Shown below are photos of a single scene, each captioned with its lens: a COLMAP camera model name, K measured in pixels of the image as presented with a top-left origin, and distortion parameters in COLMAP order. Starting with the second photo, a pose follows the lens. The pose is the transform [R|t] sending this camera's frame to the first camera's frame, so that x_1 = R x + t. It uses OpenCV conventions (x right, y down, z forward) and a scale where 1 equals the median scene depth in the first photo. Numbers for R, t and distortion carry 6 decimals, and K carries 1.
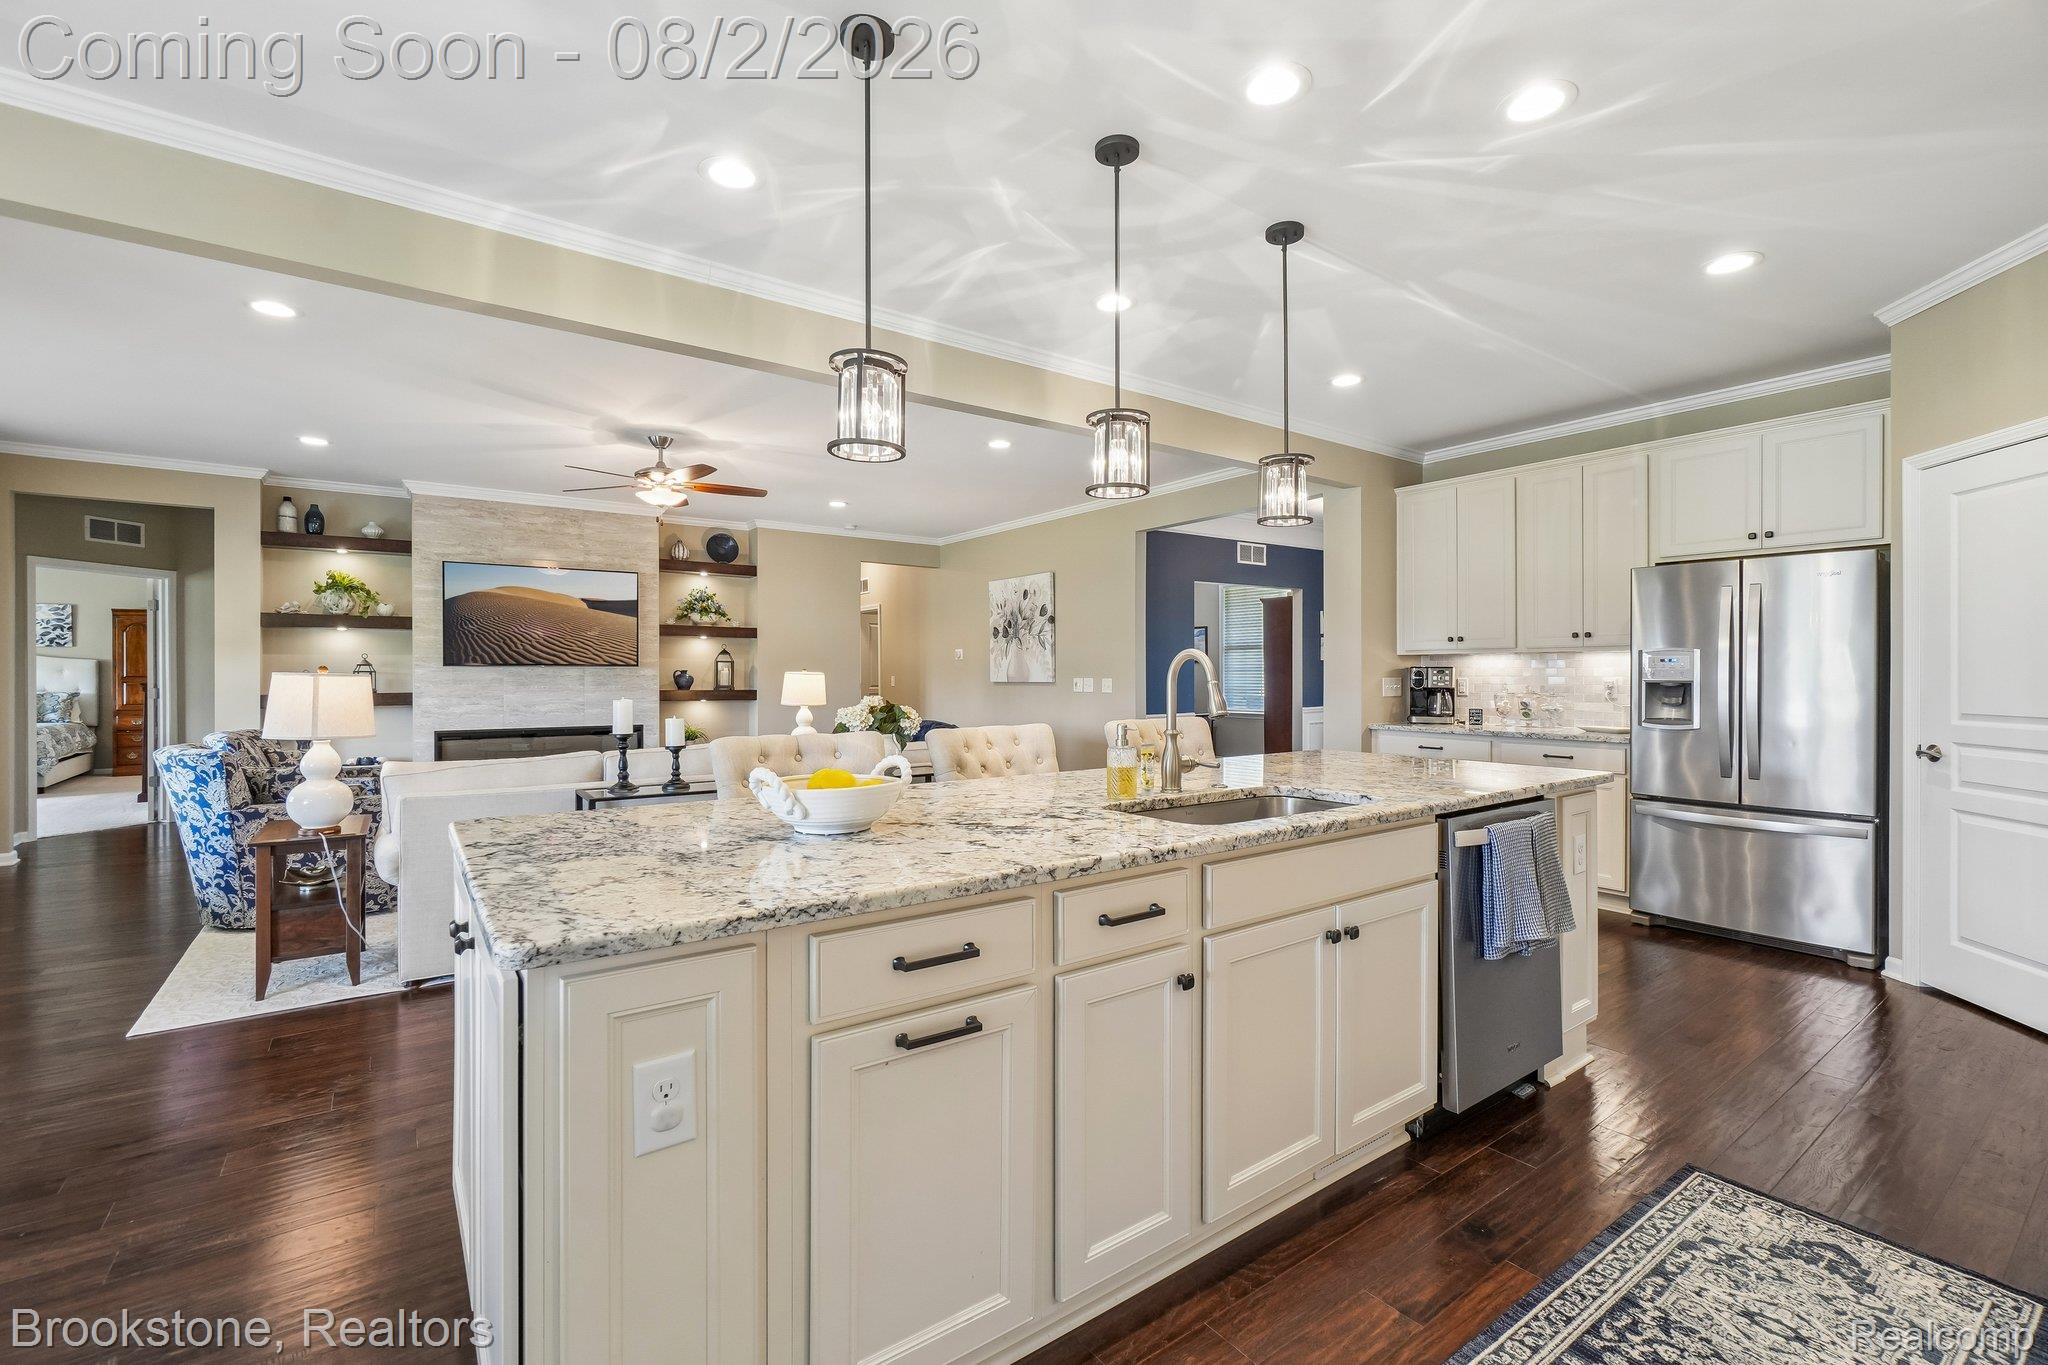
lens RADIAL K [[886.6, 0, 1027.4], [0, 886.6, 679.2], [0, 0, 1]] dist [-0.005200, 0.002331]
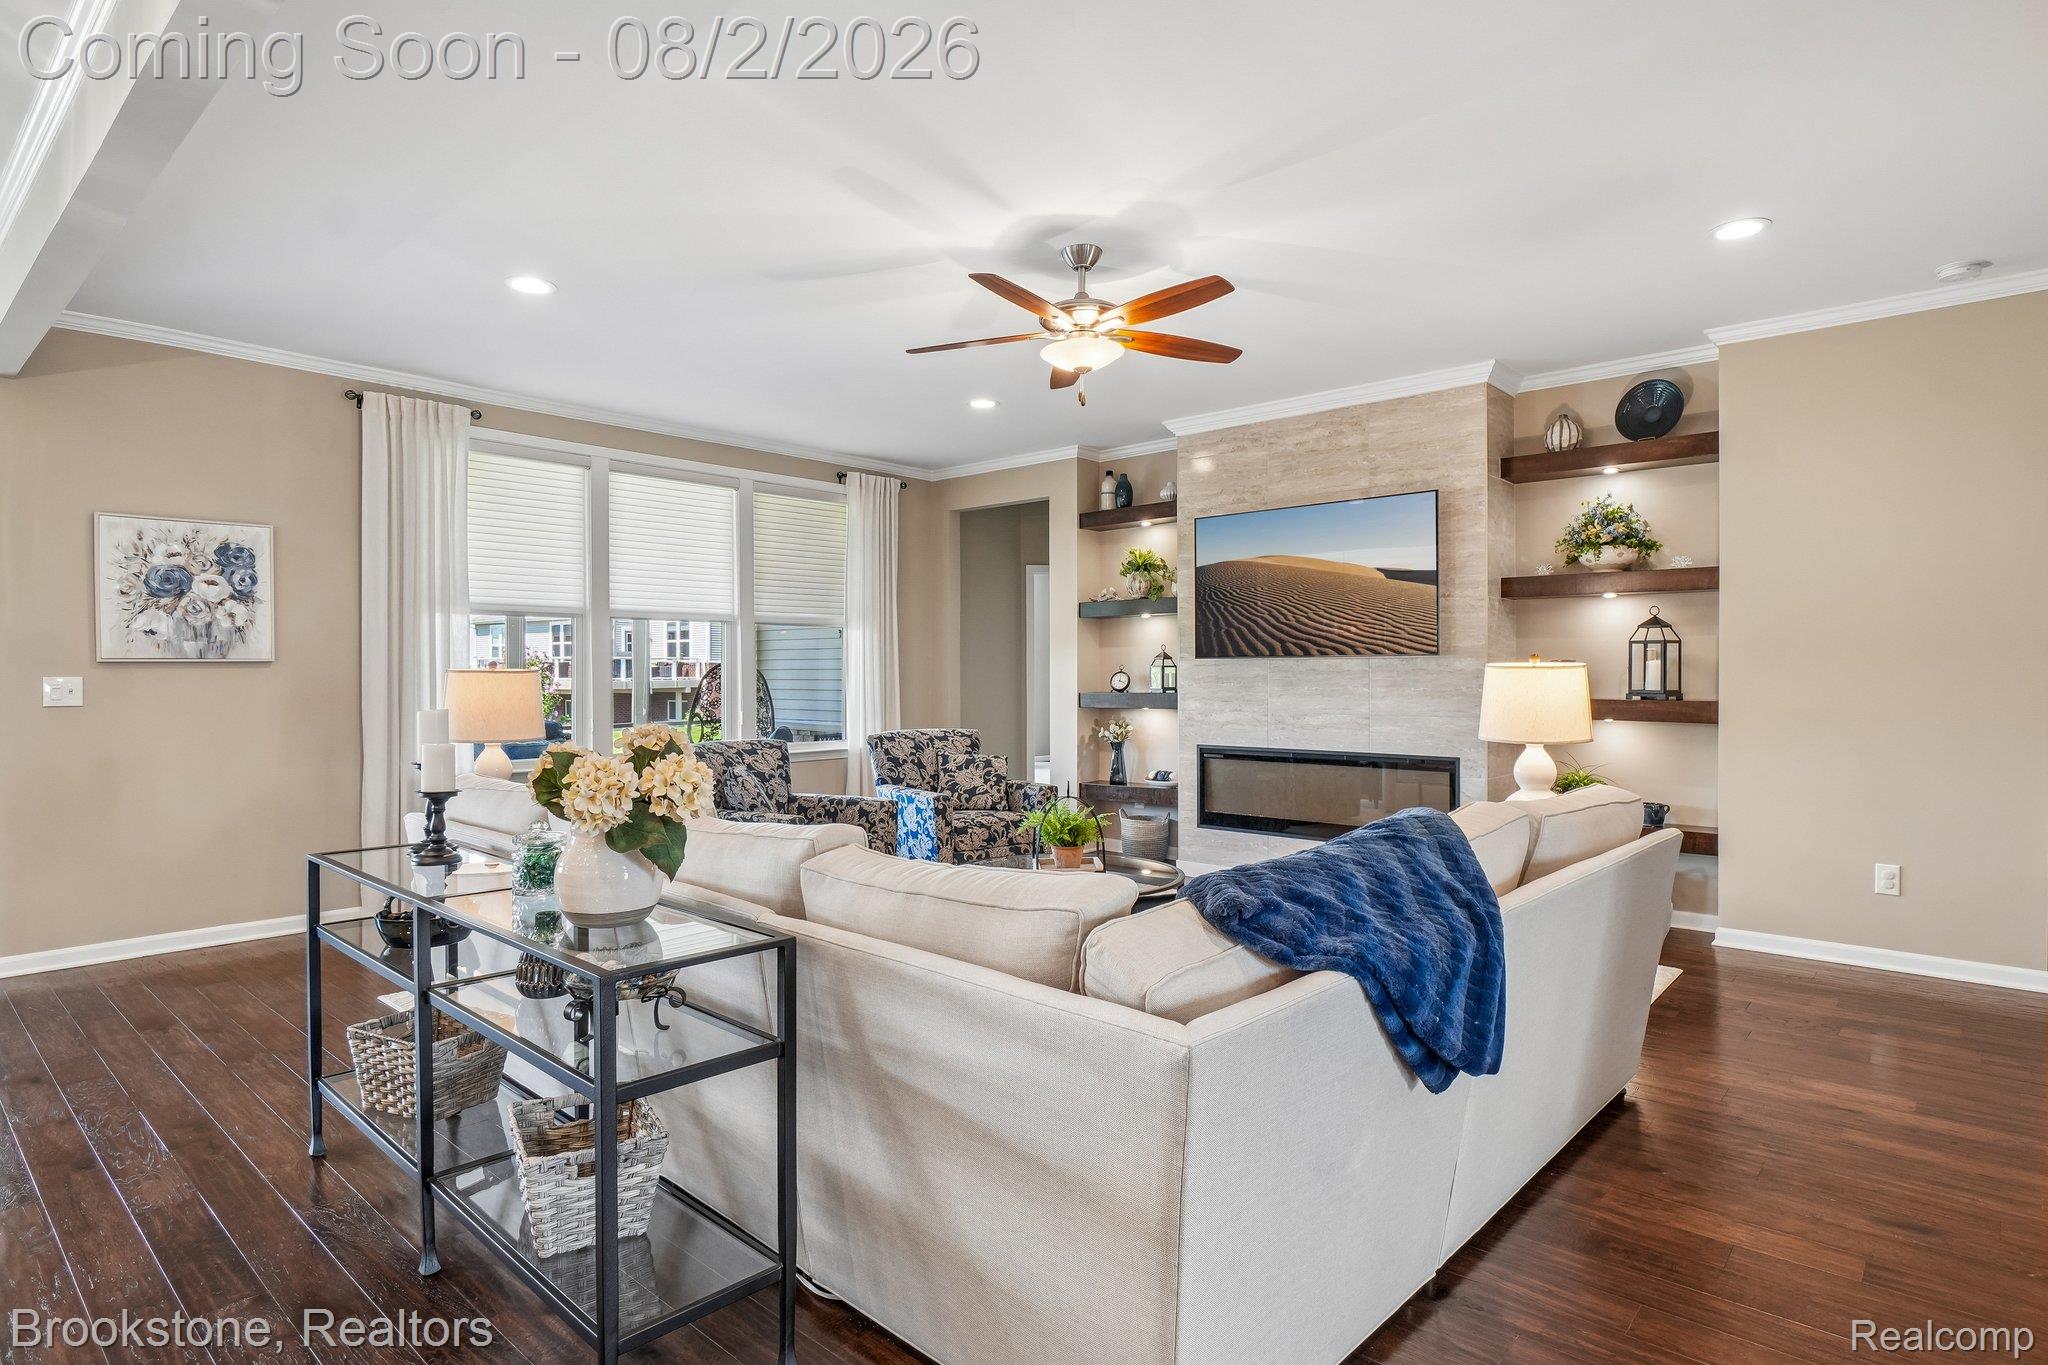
lens RADIAL K [[1087.7, 0, 1022.9], [0, 1087.7, 681.9], [0, 0, 1]] dist [-0.007874, 0.000681]
pose [[0.207530, 0.009396, -0.978184, 0.222773], [-0.003815, 0.999954, 0.008795, -0.002500], [0.978221, 0.001906, 0.207556, 0.698943]]
